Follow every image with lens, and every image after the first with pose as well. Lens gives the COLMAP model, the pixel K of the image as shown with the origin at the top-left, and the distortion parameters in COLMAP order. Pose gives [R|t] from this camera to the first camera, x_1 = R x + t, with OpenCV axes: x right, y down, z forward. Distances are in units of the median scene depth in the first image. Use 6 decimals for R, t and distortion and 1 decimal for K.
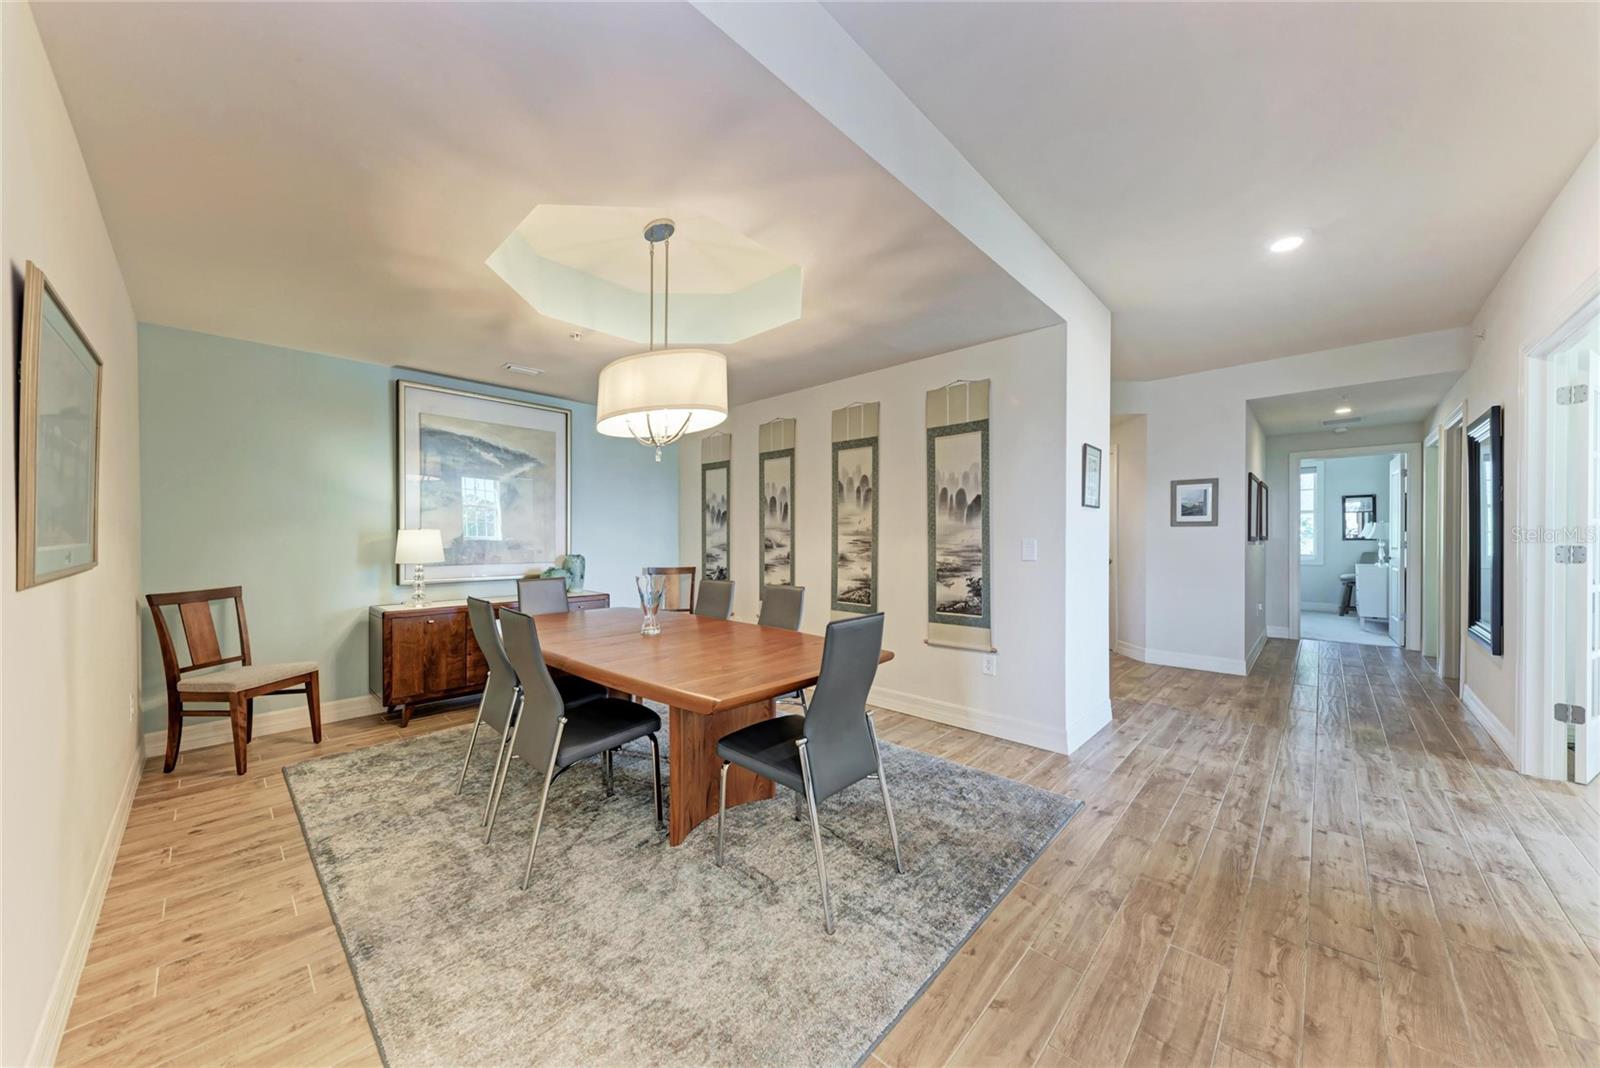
lens RADIAL K [[551.6, 0, 808.6], [0, 551.6, 543.6], [0, 0, 1]] dist [0.011567, -0.002393]
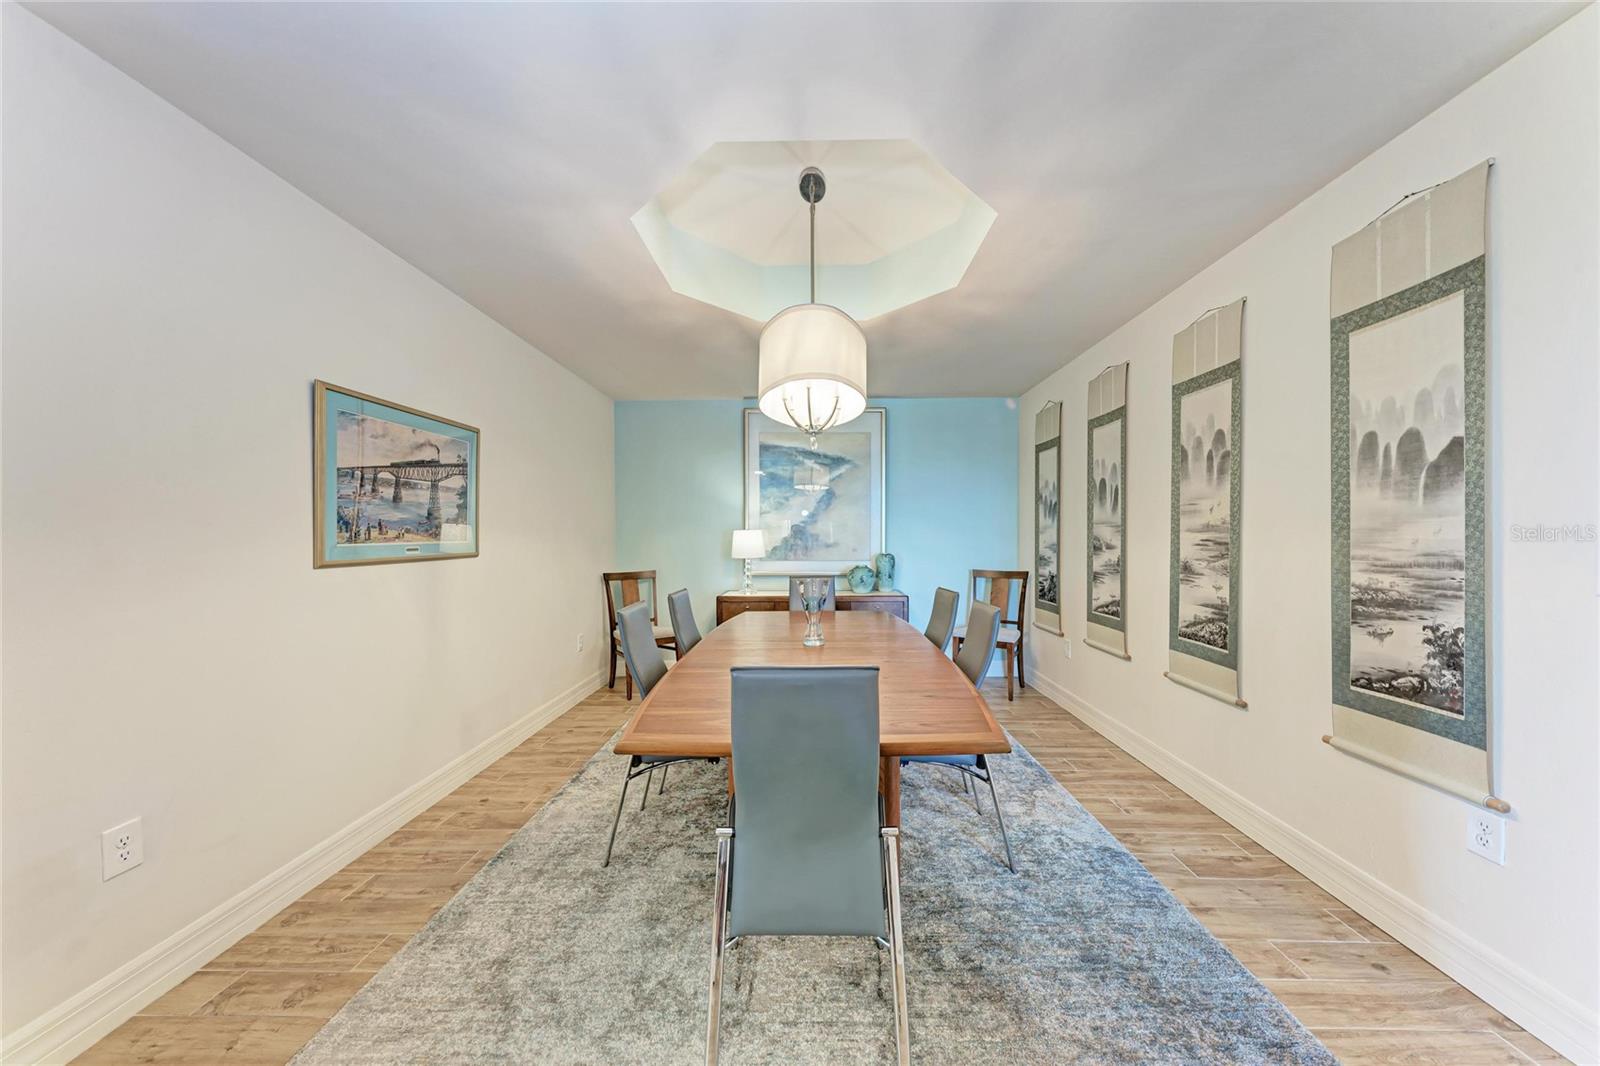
lens RADIAL K [[551.6, 0, 802.9], [0, 551.6, 541.0], [0, 0, 1]] dist [0.011567, -0.002393]
pose [[0.661871, 0.005171, -0.749600, 0.280267], [-0.005288, 0.999984, 0.002228, -0.004225], [0.749599, 0.002489, 0.661888, 0.302177]]
